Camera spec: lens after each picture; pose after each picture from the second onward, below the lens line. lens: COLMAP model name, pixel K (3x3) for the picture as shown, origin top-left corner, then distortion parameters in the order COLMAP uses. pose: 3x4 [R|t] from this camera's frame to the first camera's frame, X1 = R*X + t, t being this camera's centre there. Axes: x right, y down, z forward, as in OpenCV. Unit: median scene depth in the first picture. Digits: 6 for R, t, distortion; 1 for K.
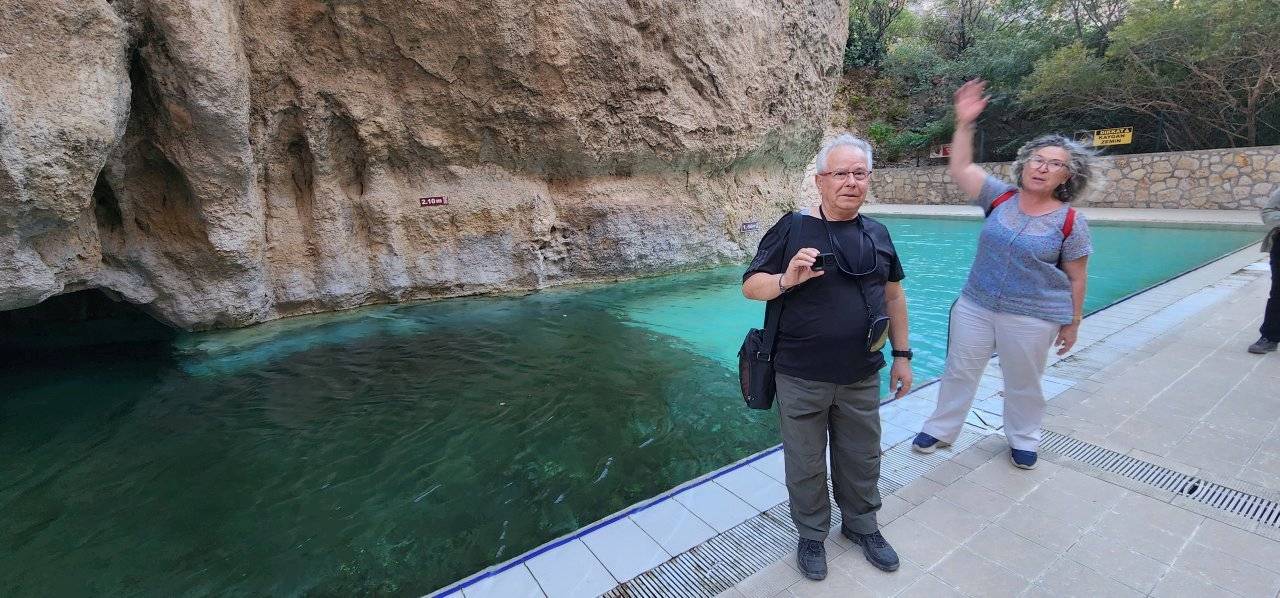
lens RADIAL K [[526.8, 0, 640.2], [0, 526.8, 280.8], [0, 0, 1]] dist [0.001687, 0.000073]
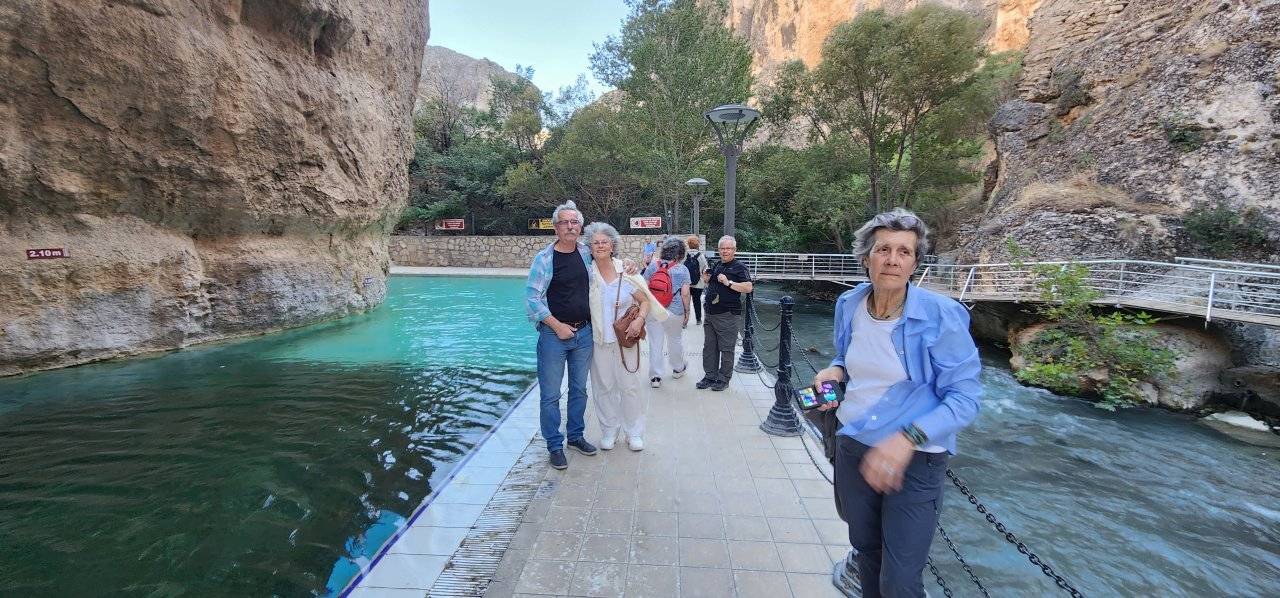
lens RADIAL K [[526.8, 0, 640.2], [0, 526.8, 280.8], [0, 0, 1]] dist [0.001687, 0.000073]
pose [[0.585952, -0.016884, 0.810170, -0.494356], [0.115580, 0.991302, -0.062934, 0.053063], [-0.802061, 0.130516, 0.582807, -0.239043]]
